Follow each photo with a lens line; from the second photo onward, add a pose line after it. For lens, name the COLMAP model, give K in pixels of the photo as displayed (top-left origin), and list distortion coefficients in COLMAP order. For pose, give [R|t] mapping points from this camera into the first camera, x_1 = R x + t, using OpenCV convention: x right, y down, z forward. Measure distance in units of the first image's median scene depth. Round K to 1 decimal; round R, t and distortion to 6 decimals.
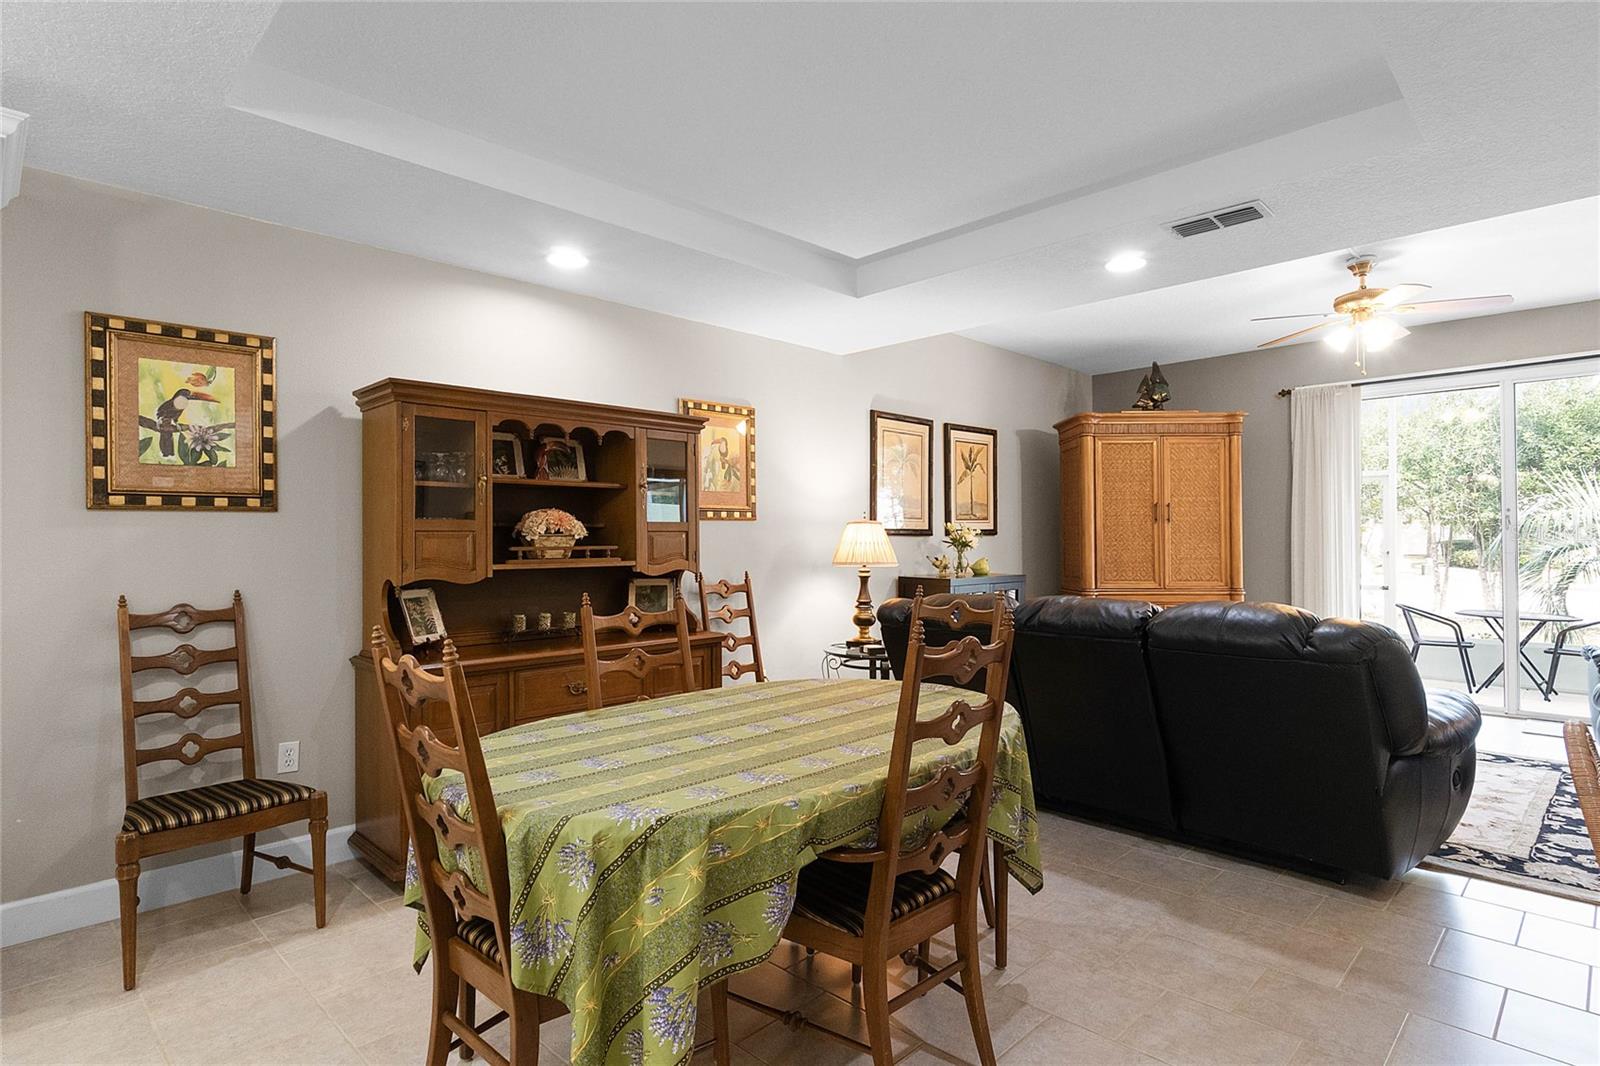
lens RADIAL K [[837.0, 0, 794.7], [0, 837.0, 531.1], [0, 0, 1]] dist [0.000779, -0.000595]
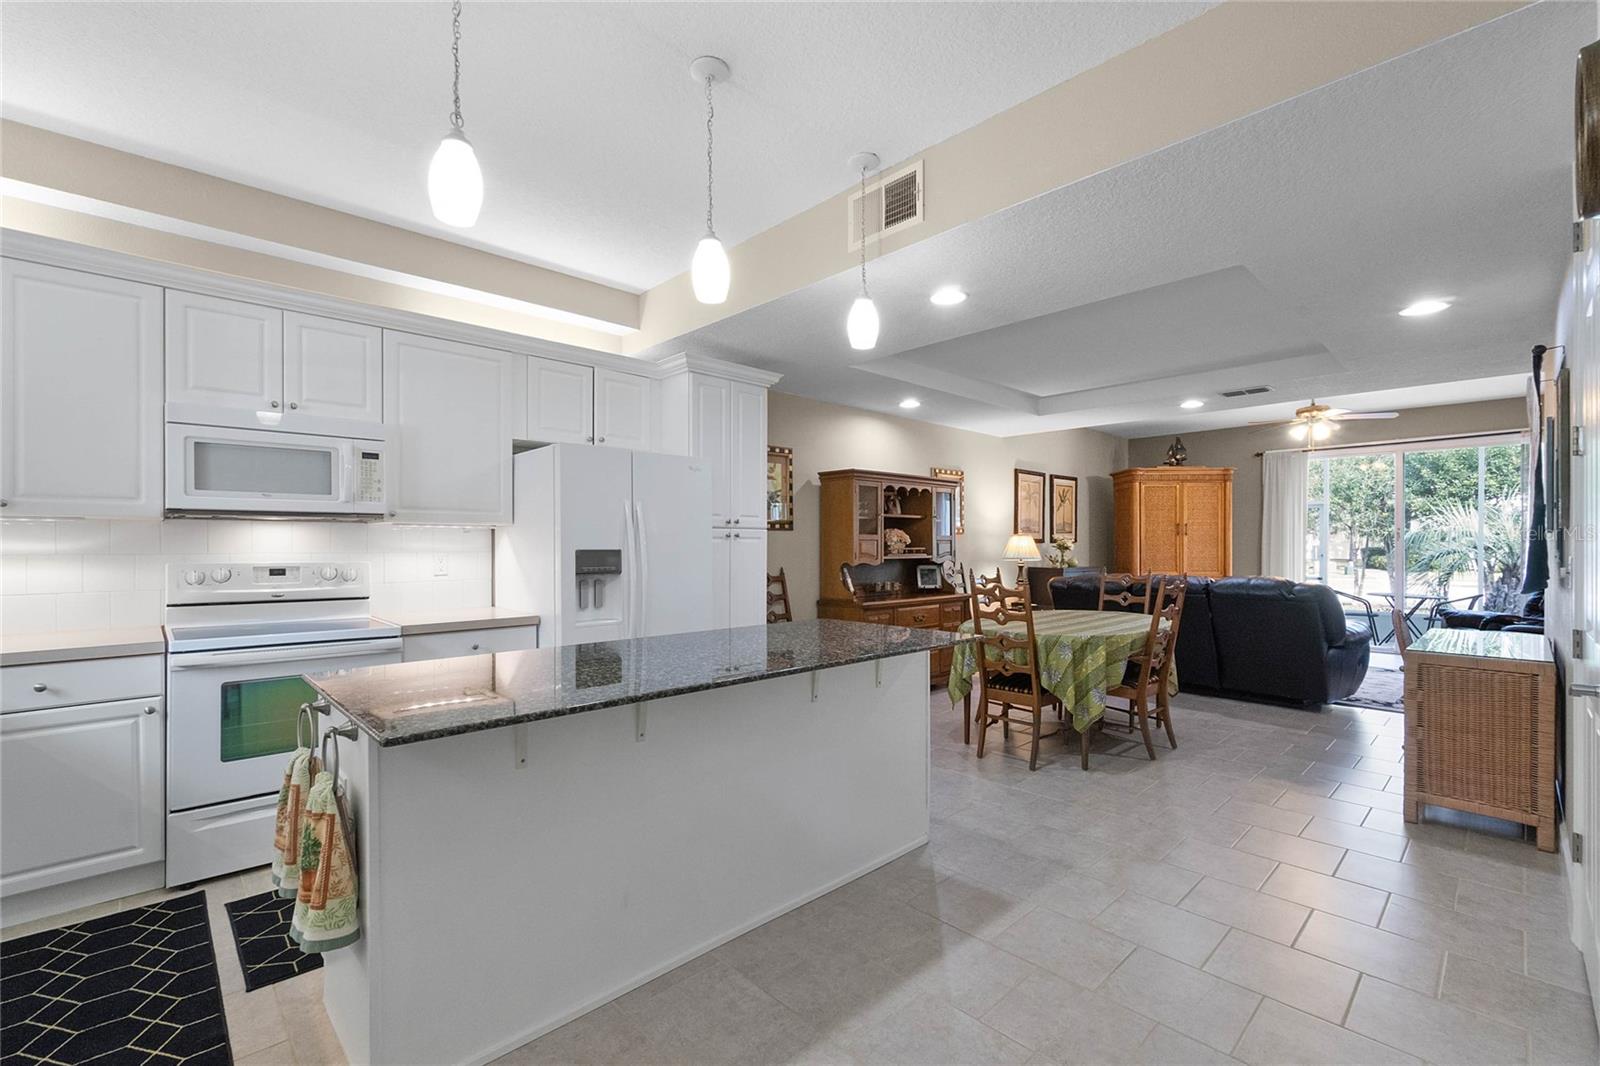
lens RADIAL K [[687.6, 0, 798.7], [0, 687.6, 545.7], [0, 0, 1]] dist [-0.005452, 0.002627]
pose [[0.999533, 0.005236, -0.030115, -0.303859], [-0.004853, 0.999907, 0.012780, -0.004203], [0.030180, -0.012628, 0.999465, -0.407249]]
